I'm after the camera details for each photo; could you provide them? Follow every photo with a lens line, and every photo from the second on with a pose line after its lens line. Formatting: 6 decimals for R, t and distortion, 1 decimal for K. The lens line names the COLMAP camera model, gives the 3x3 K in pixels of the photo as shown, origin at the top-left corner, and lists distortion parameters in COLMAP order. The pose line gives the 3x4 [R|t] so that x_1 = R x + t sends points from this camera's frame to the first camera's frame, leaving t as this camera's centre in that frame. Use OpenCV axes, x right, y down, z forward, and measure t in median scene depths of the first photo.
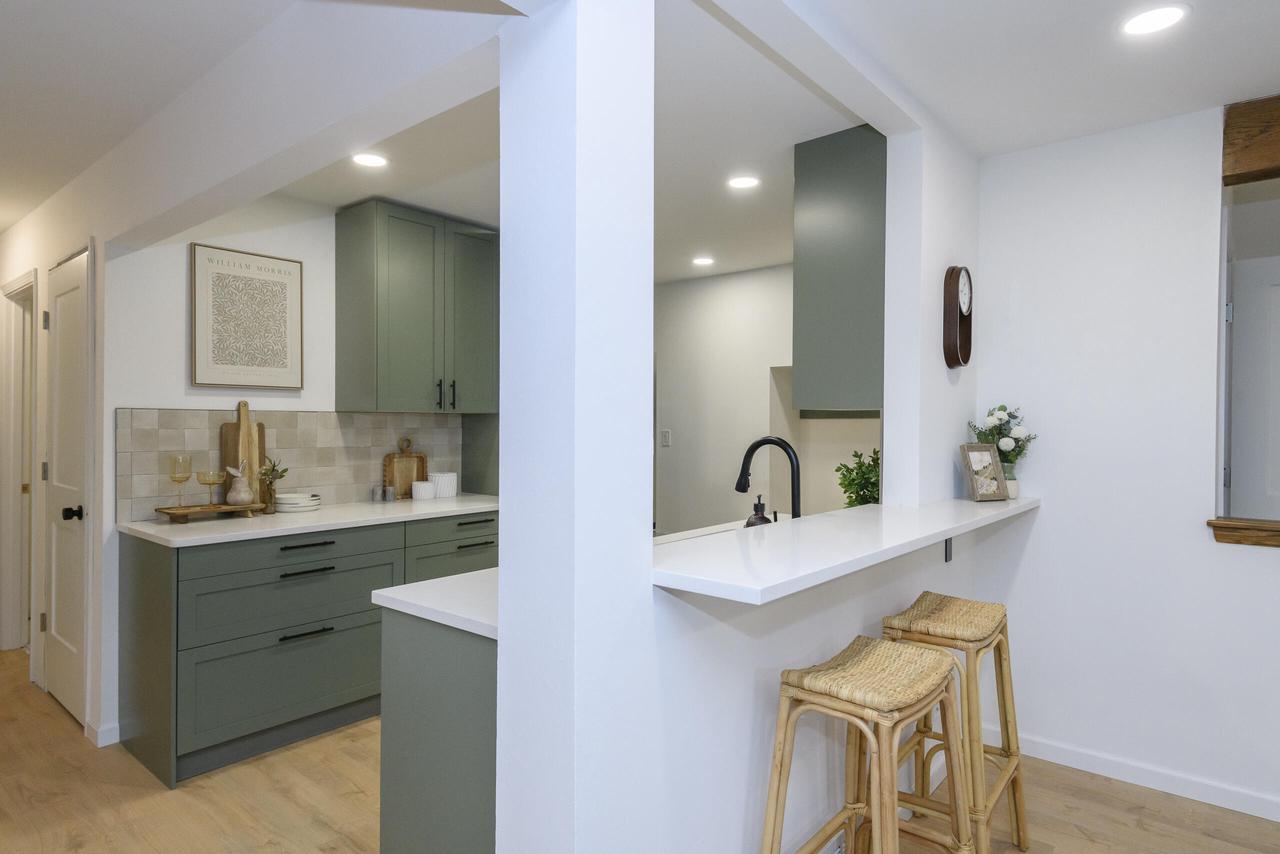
lens RADIAL K [[723.1, 0, 640.0], [0, 723.1, 427.0], [0, 0, 1]] dist [0.023970, -0.000351]
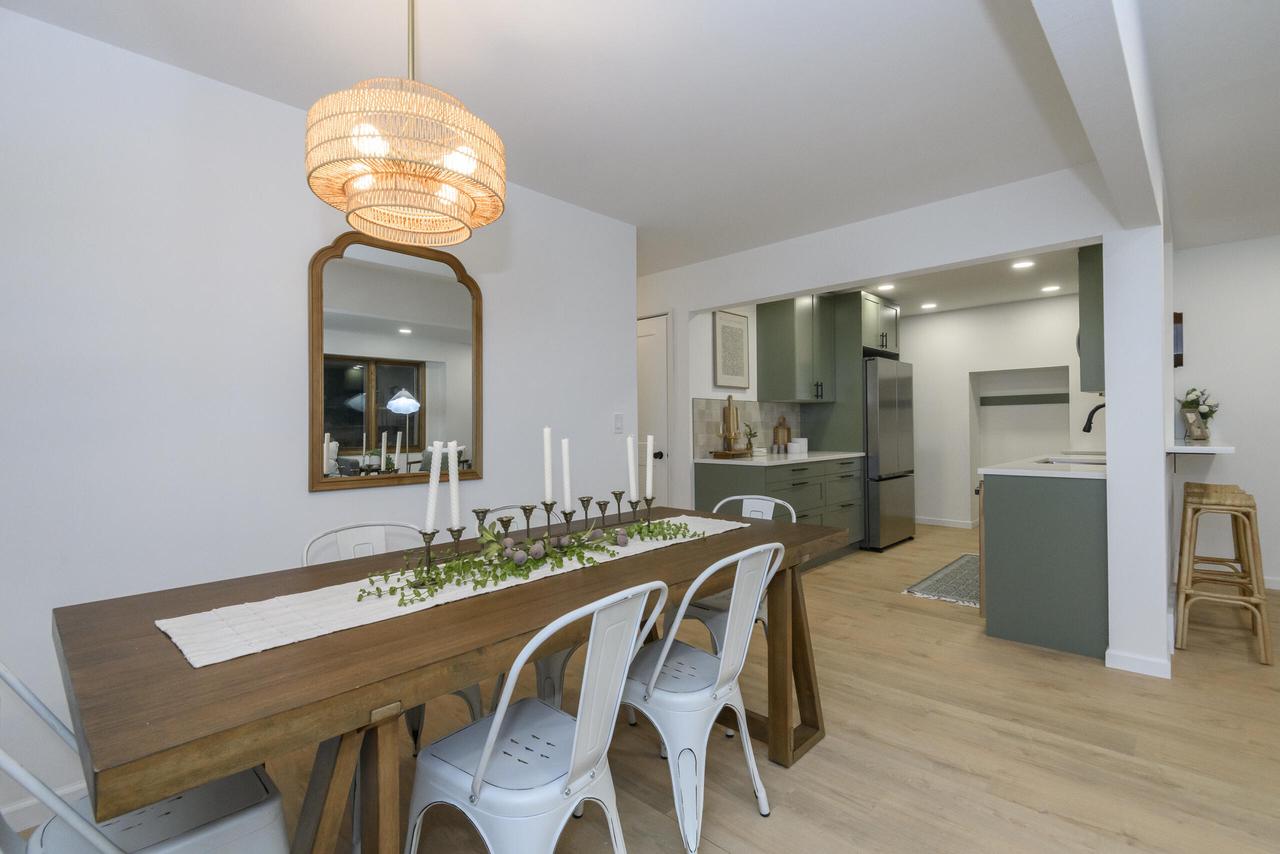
lens RADIAL K [[590.5, 0, 636.6], [0, 590.5, 423.6], [0, 0, 1]] dist [0.010360, -0.000537]
pose [[0.998096, -0.013854, -0.060106, -0.691397], [0.013165, 0.999843, -0.011838, 0.050162], [0.060261, 0.011024, 0.998122, -0.477013]]
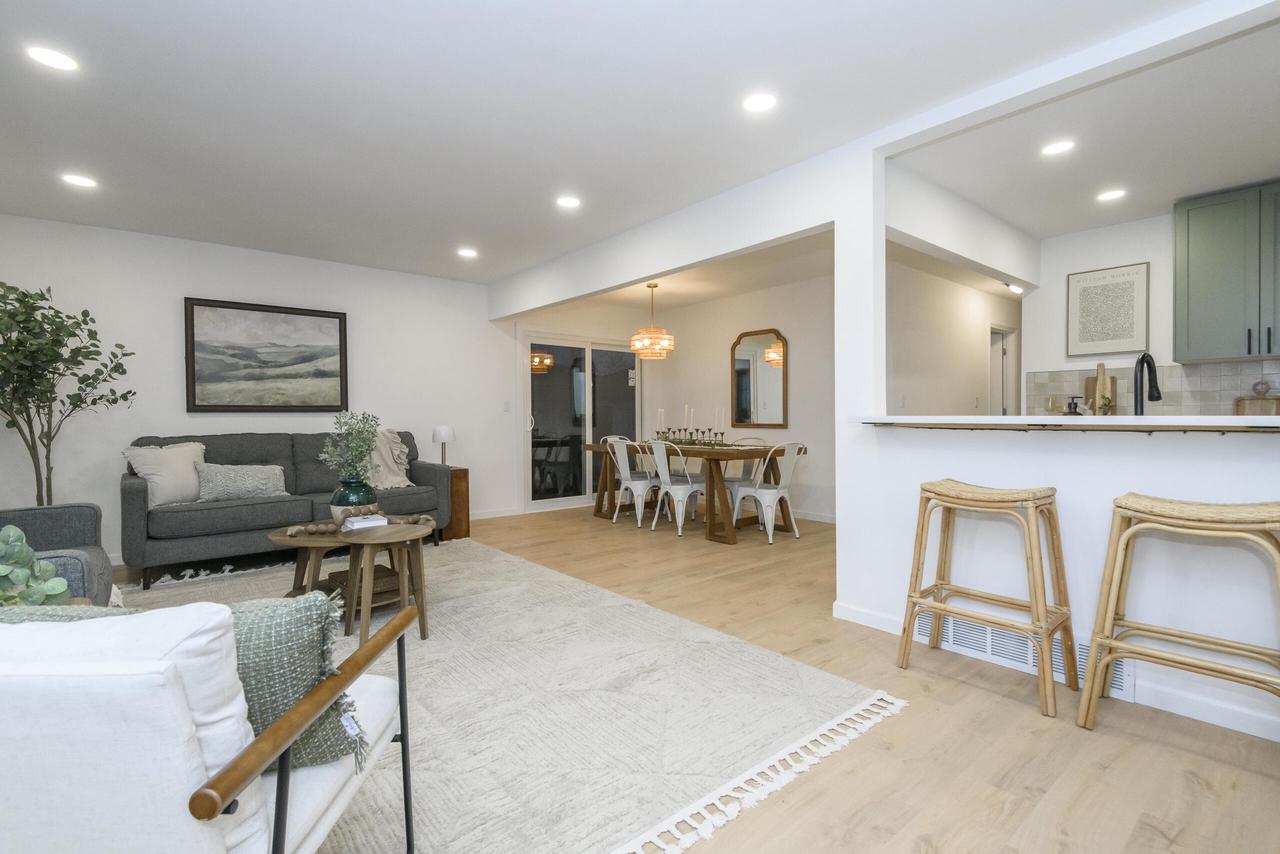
lens RADIAL K [[583.5, 0, 635.4], [0, 583.5, 419.9], [0, 0, 1]] dist [0.013206, -0.000648]
pose [[-0.165946, 0.004352, -0.986125, 0.905892], [0.002289, 0.999989, 0.004028, 0.082637], [0.986132, -0.001589, -0.165954, 0.203951]]
